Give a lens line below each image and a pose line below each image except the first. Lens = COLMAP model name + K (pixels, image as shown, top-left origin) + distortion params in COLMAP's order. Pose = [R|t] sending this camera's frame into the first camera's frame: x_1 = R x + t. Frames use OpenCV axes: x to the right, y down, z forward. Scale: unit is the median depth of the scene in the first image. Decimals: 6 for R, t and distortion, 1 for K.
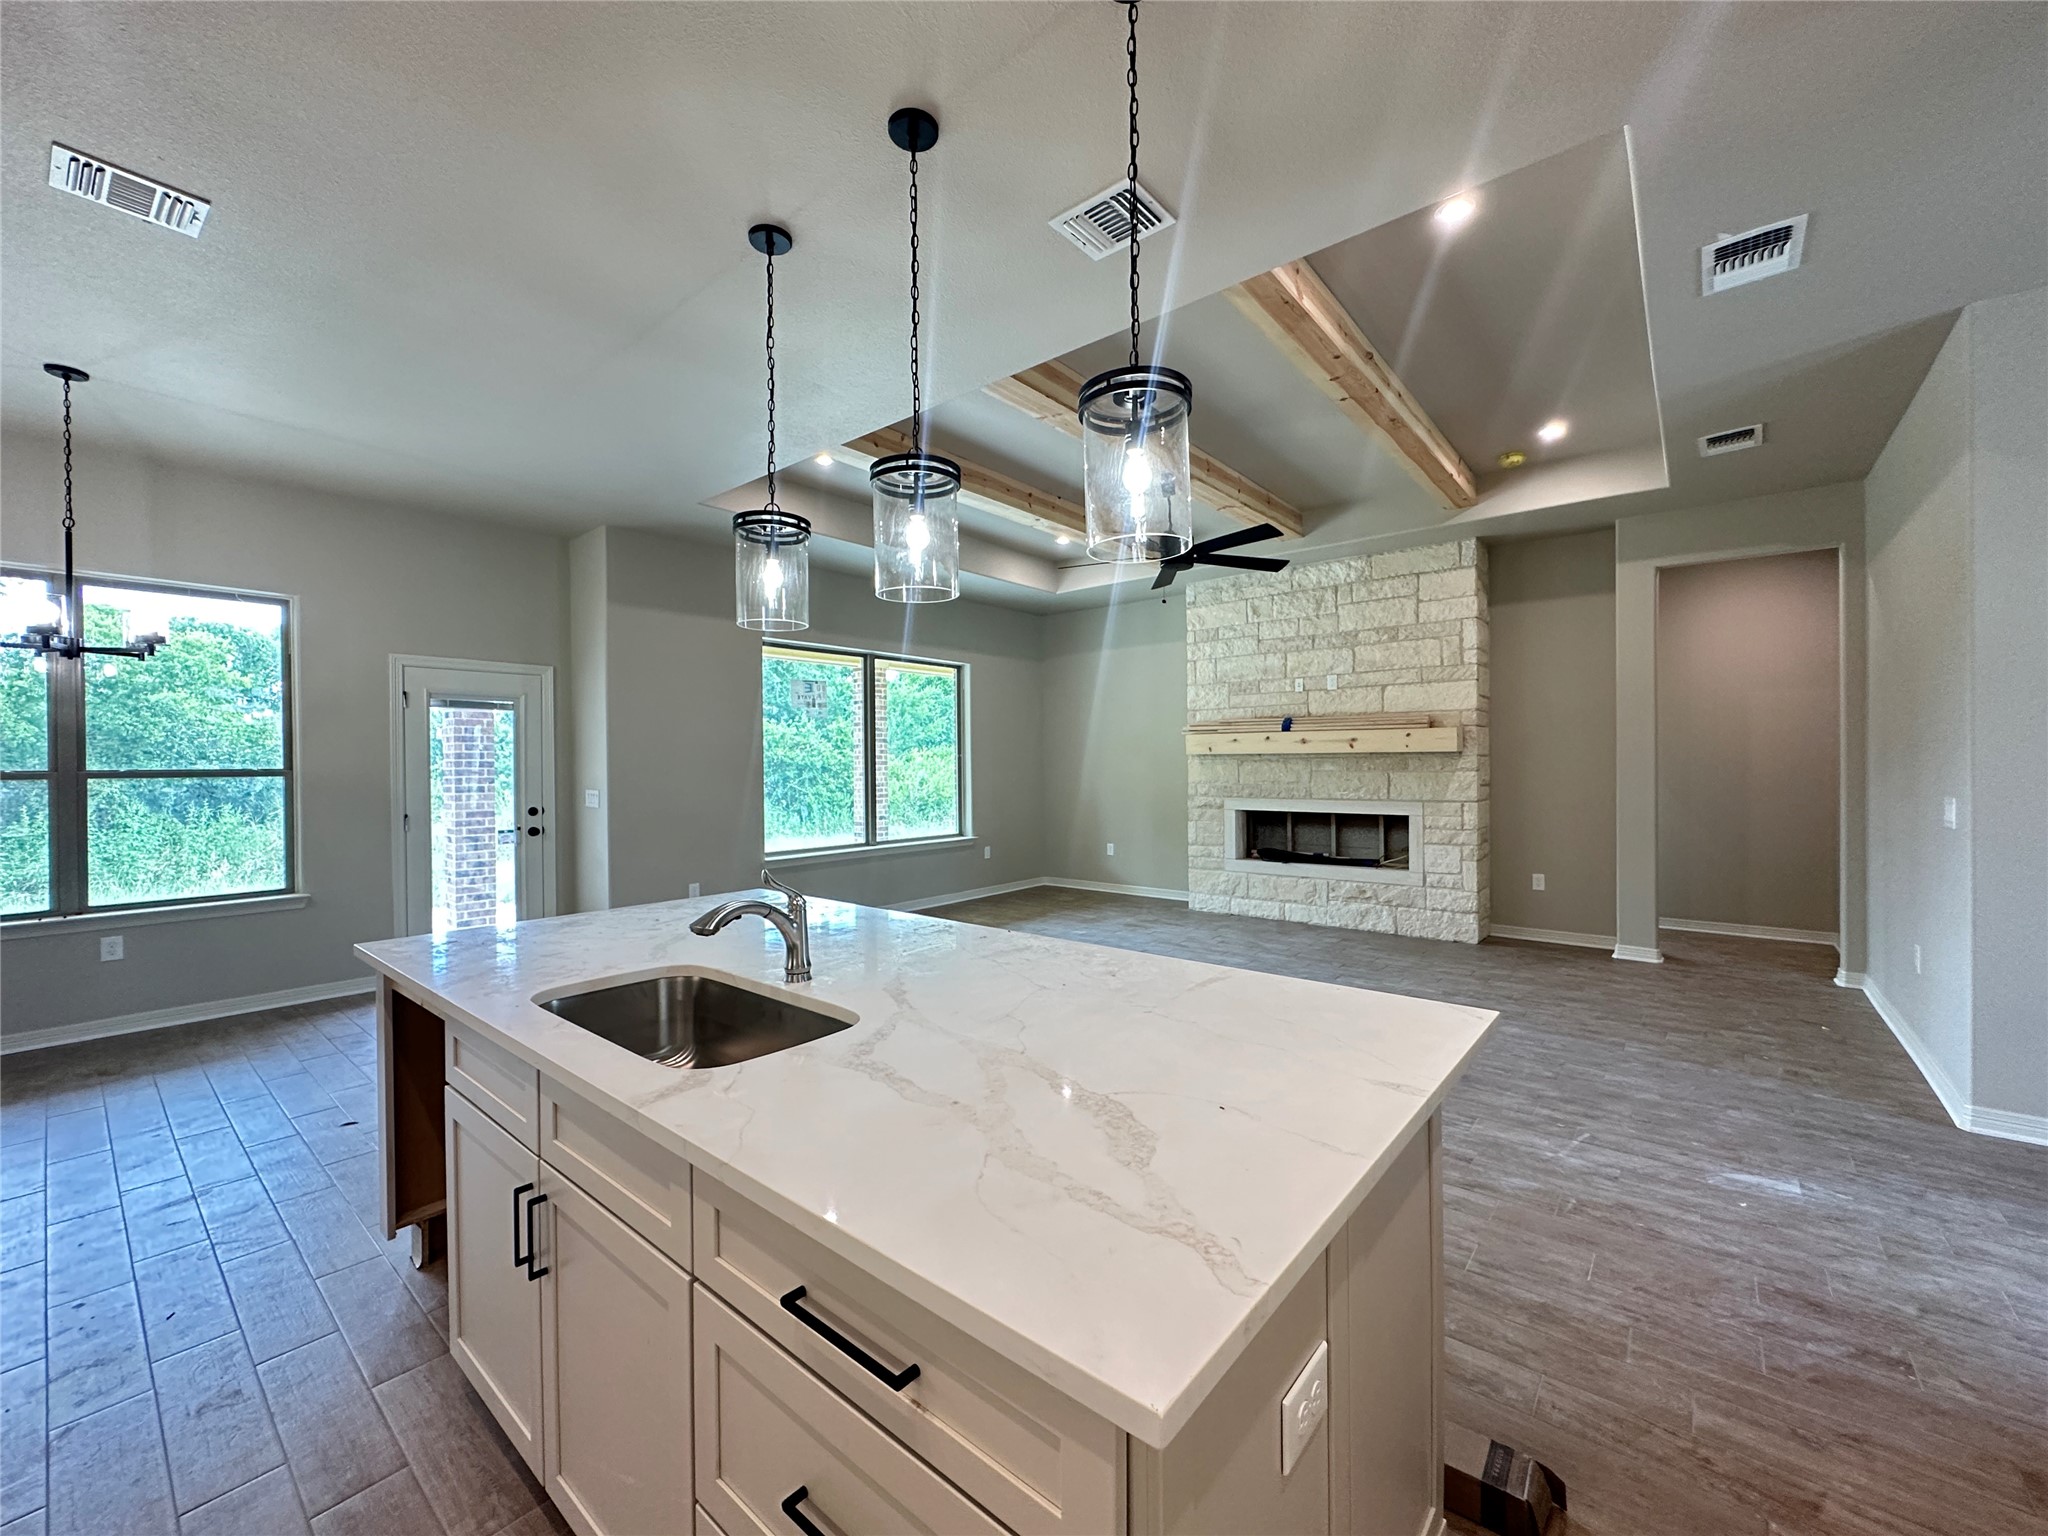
lens RADIAL K [[816.6, 0, 1022.5], [0, 816.6, 765.8], [0, 0, 1]] dist [-0.003769, 0.001027]
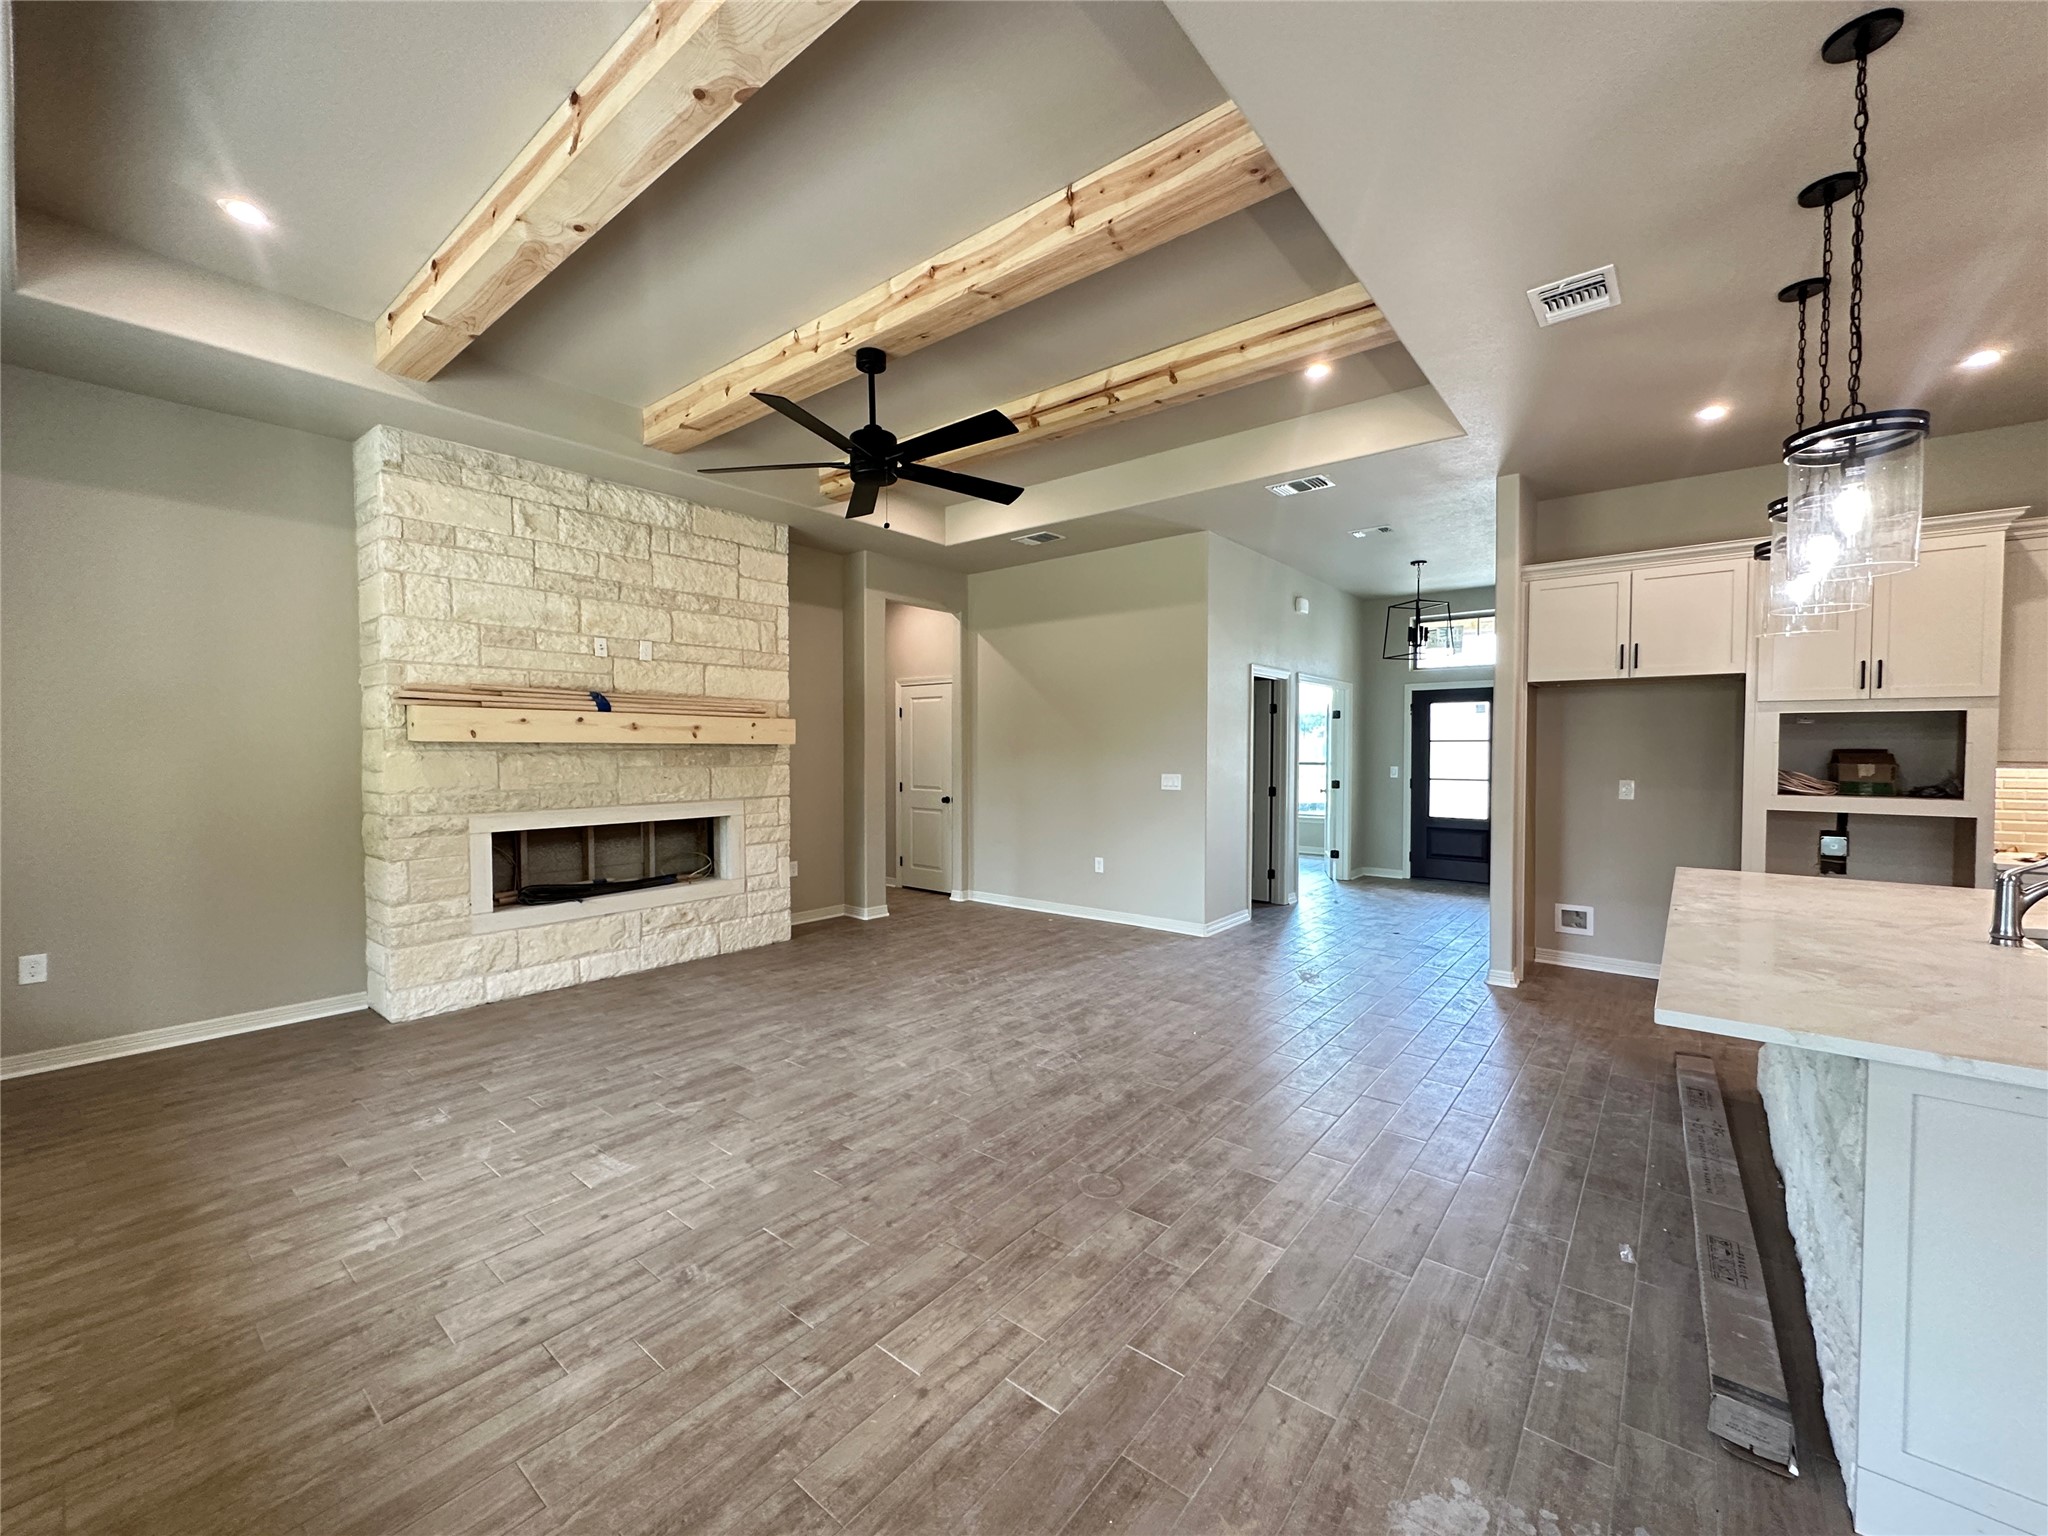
lens RADIAL K [[816.6, 0, 1021.5], [0, 816.6, 766.6], [0, 0, 1]] dist [-0.003769, 0.001027]
pose [[-0.009131, -0.015199, 0.999843, -0.410822], [0.002739, 0.999880, 0.015225, -0.005046], [-0.999955, 0.002878, -0.009088, 0.695724]]
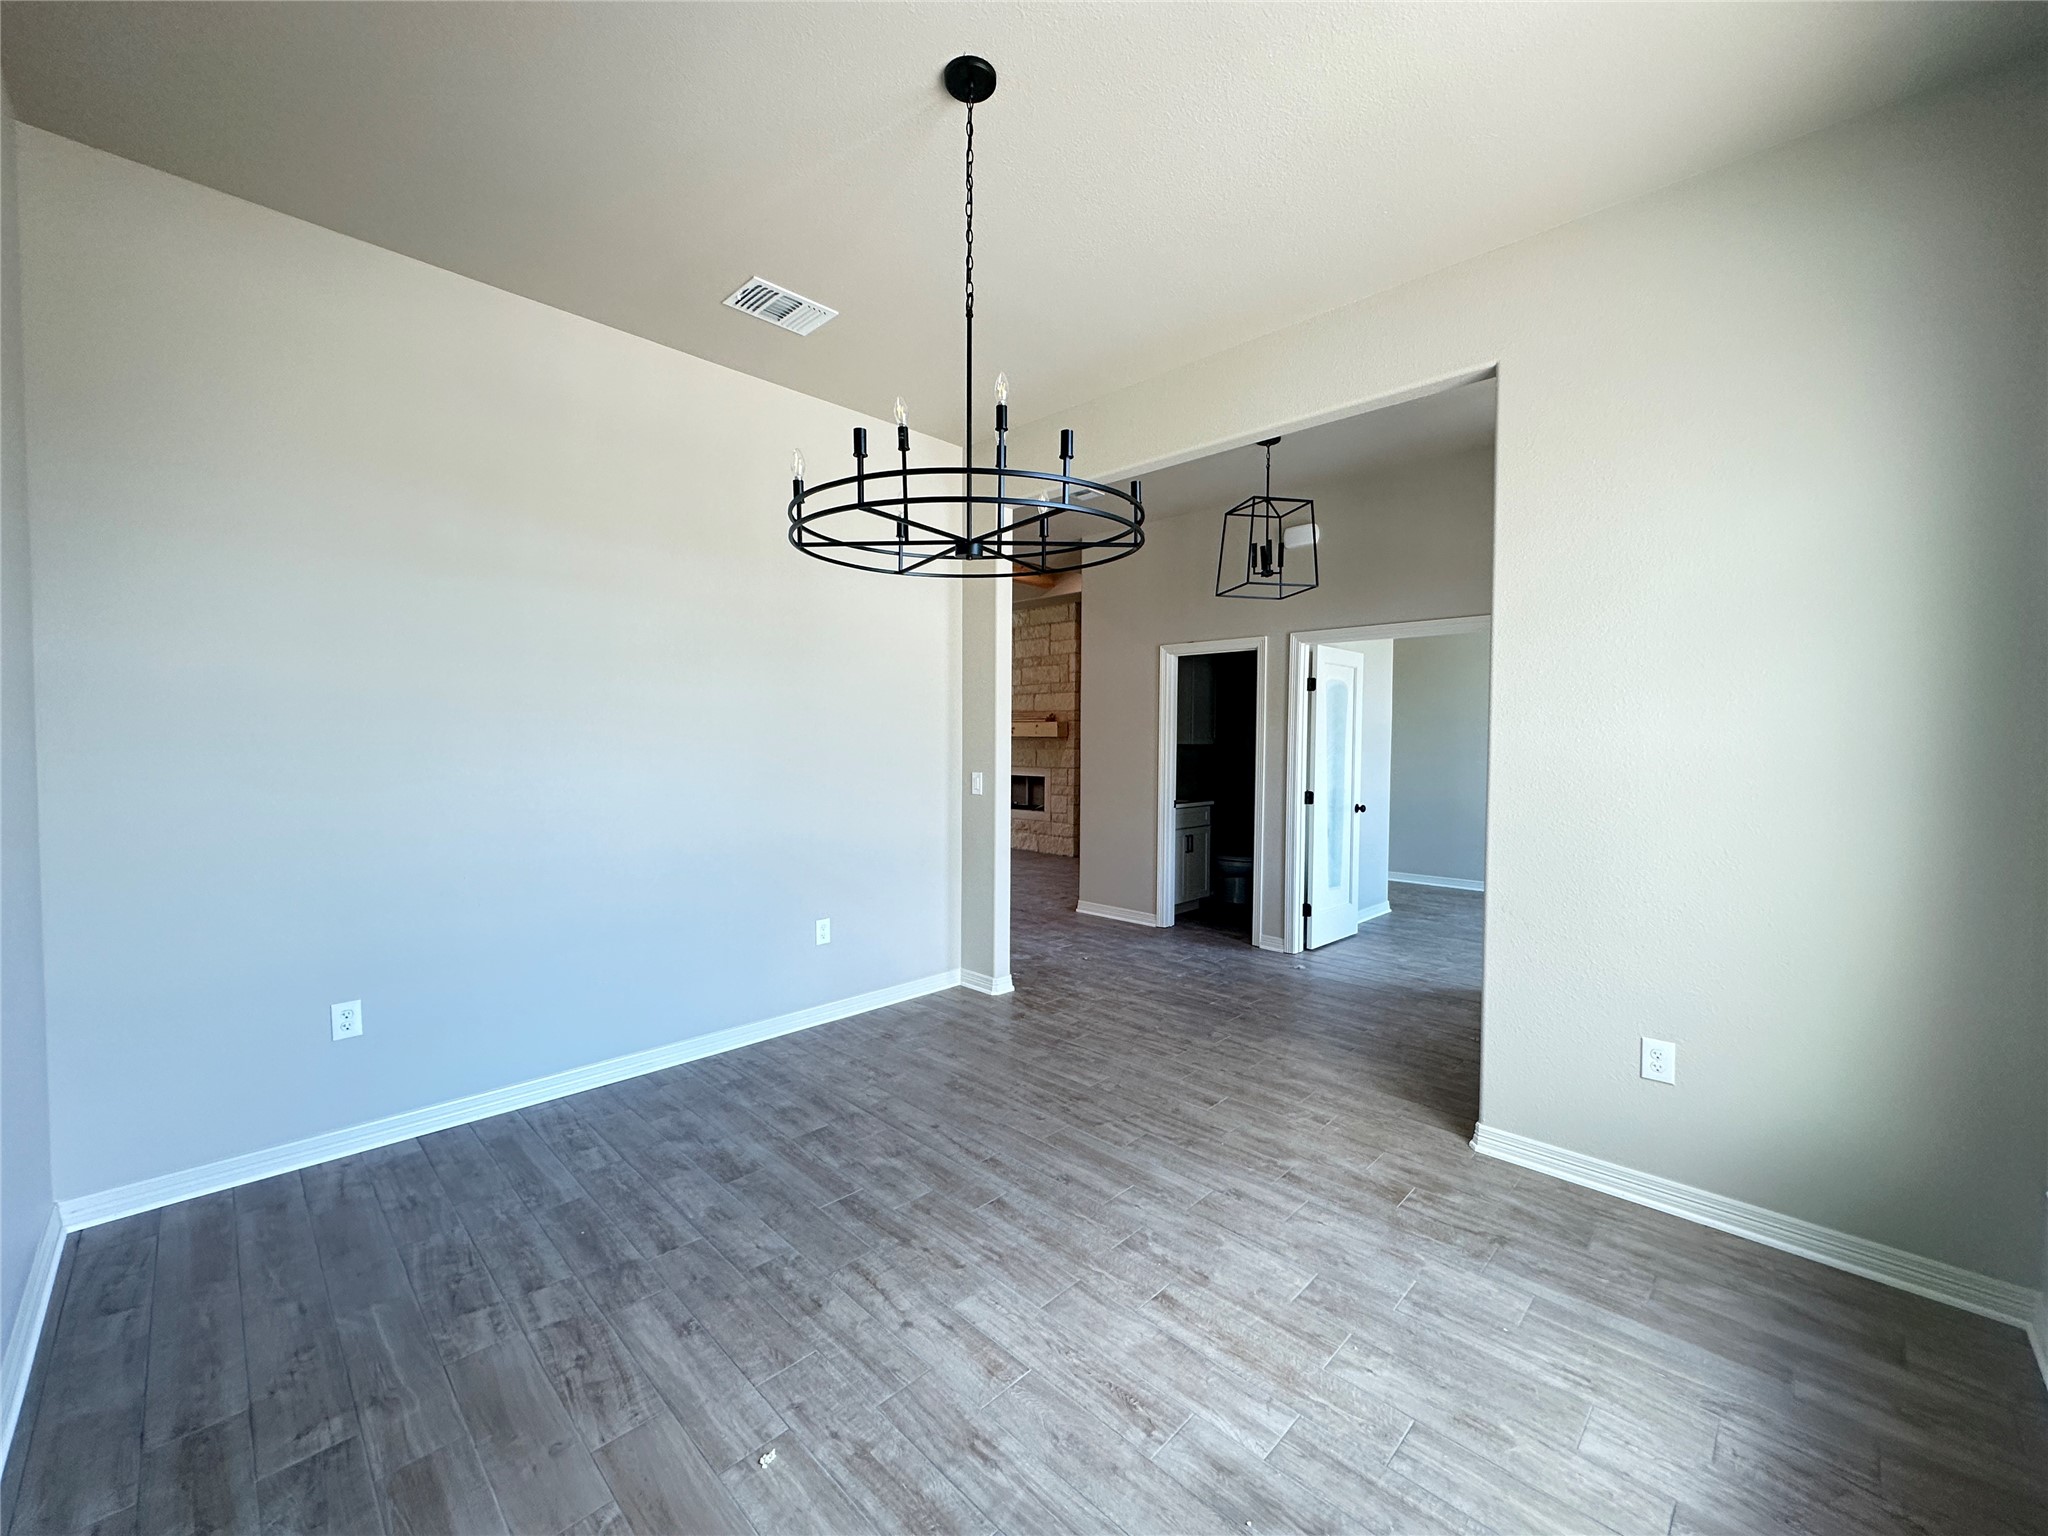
lens RADIAL K [[816.6, 0, 1041.3], [0, 816.6, 775.3], [0, 0, 1]] dist [-0.003769, 0.001027]
pose [[0.997762, 0.013358, -0.065517, 0.571030], [-0.009304, 0.998046, 0.061790, -0.040338], [0.066214, -0.061042, 0.995936, -0.573392]]
